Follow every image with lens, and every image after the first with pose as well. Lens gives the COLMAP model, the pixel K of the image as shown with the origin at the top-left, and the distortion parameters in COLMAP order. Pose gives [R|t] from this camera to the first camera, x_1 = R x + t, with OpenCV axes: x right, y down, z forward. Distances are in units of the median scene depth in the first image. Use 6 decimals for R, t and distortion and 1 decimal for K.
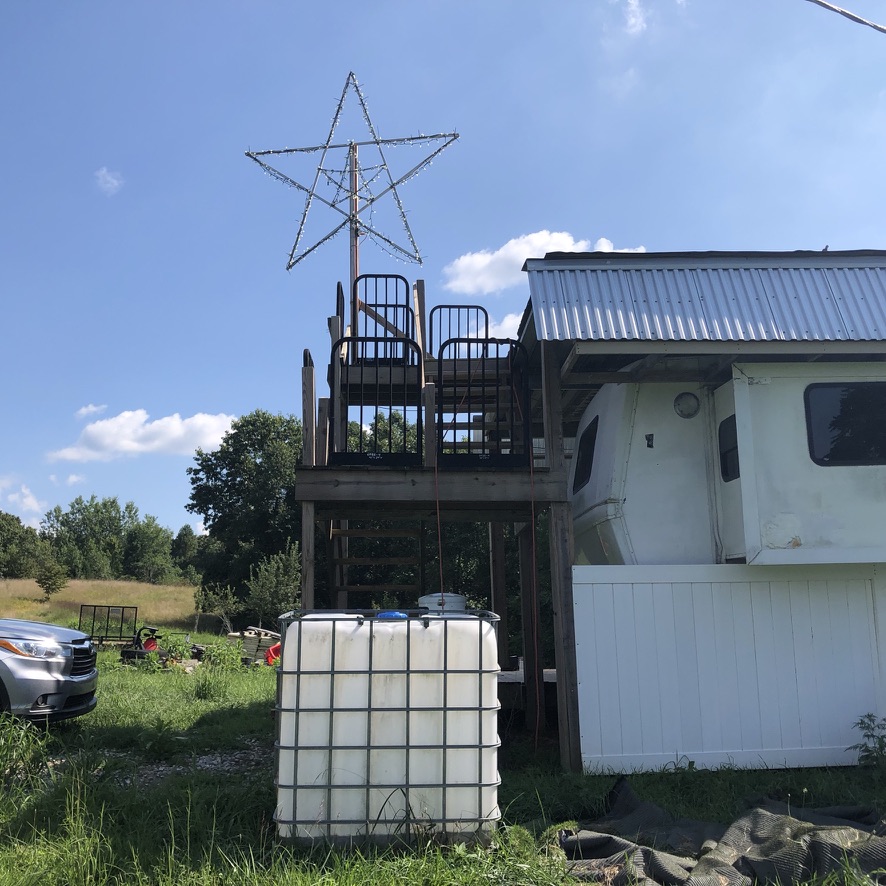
lens RADIAL K [[976.7, 0, 443.0], [0, 976.7, 443.0], [0, 0, 1]] dist [0.110831, -0.262987]
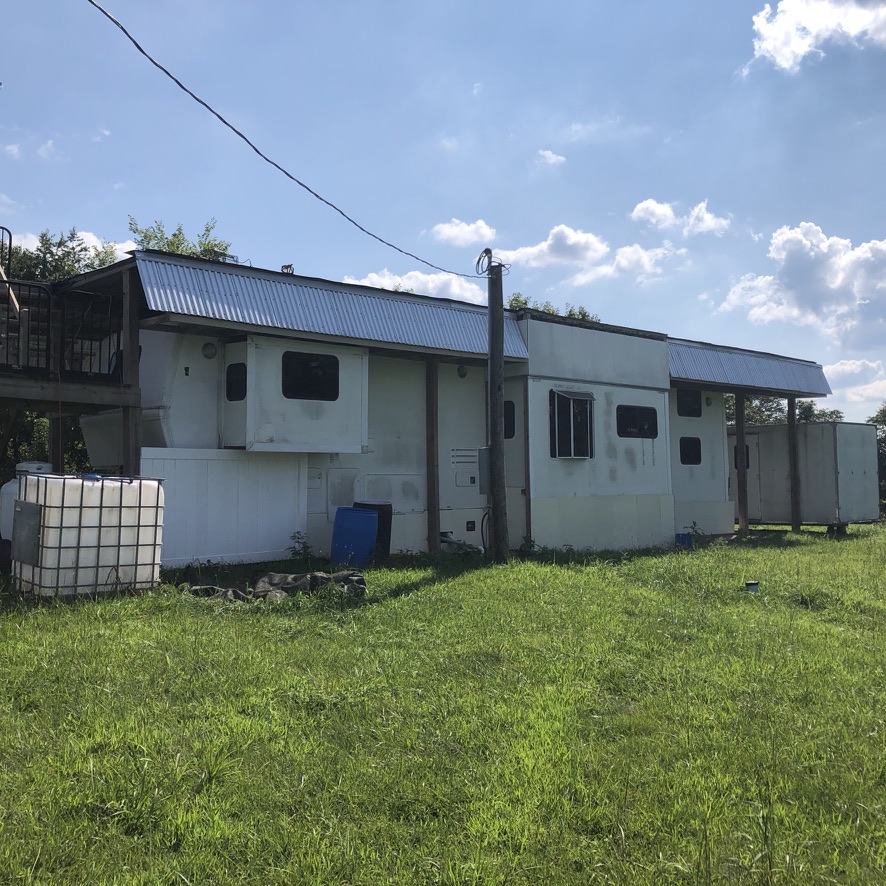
lens RADIAL K [[976.7, 0, 443.0], [0, 976.7, 443.0], [0, 0, 1]] dist [0.110831, -0.262987]
pose [[0.760770, 0.041727, 0.647679, -0.767426], [-0.129920, 0.987523, 0.088984, -0.127132], [-0.635885, -0.151843, 0.756699, -0.756362]]
